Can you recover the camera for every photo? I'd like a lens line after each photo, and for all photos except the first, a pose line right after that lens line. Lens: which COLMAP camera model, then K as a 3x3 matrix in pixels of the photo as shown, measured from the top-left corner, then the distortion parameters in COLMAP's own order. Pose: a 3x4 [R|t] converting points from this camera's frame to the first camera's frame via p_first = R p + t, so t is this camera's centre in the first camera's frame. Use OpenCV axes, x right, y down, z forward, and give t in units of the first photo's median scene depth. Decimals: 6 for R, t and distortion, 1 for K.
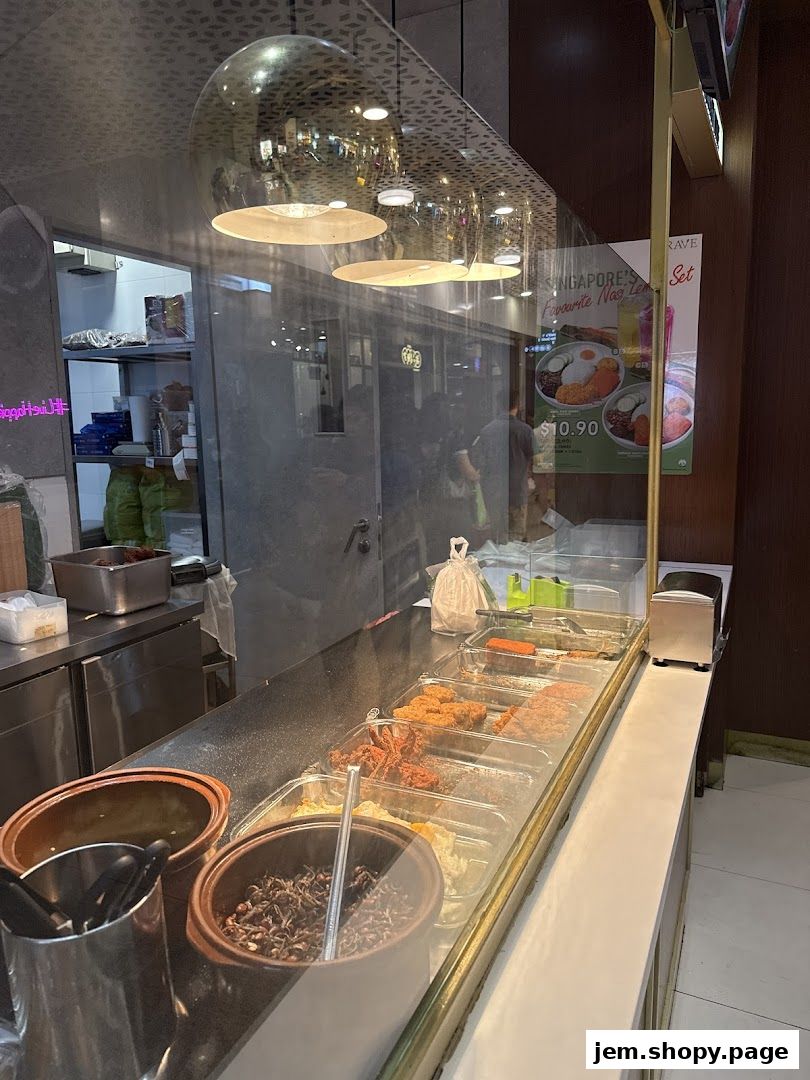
lens RADIAL K [[757.6, 0, 406.8], [0, 757.6, 524.4], [0, 0, 1]] dist [-0.002389, -0.001953]
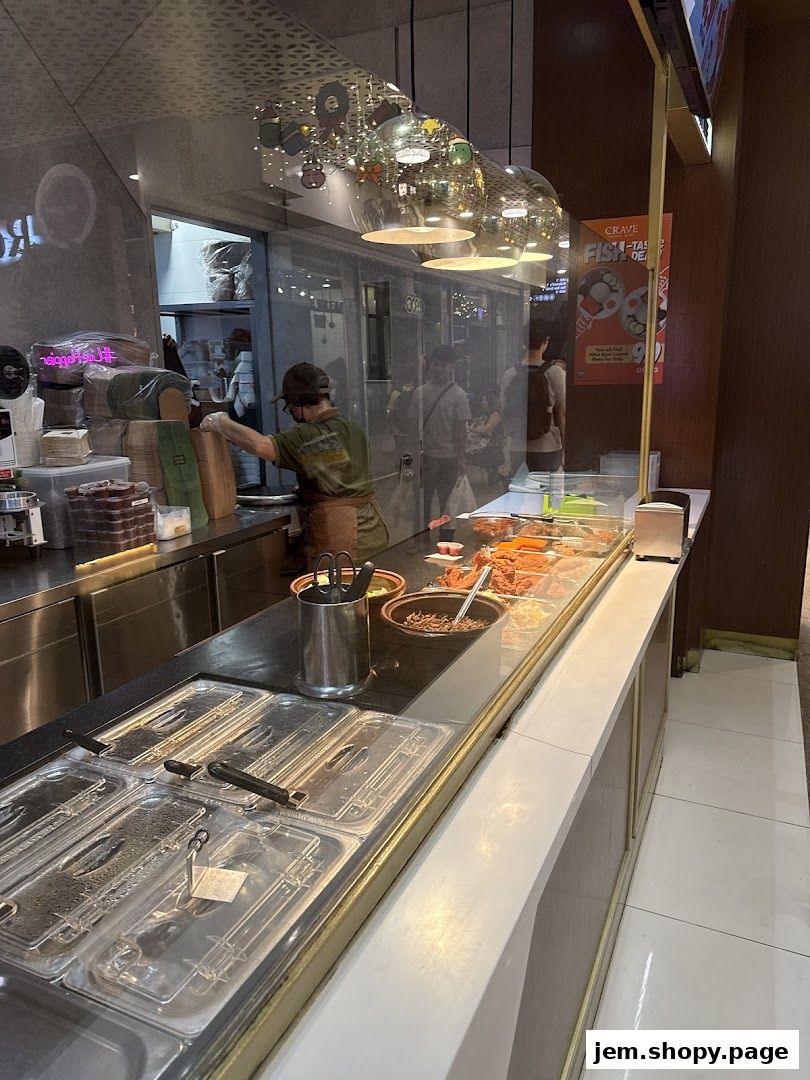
lens RADIAL K [[764.9, 0, 405.0], [0, 764.9, 540.0], [0, 0, 1]] dist [-0.011568, -0.004724]
pose [[0.999988, -0.000560, 0.004928, -0.065702], [0.000146, 0.996507, 0.083514, 0.032054], [-0.004958, -0.083512, 0.996494, -0.216565]]
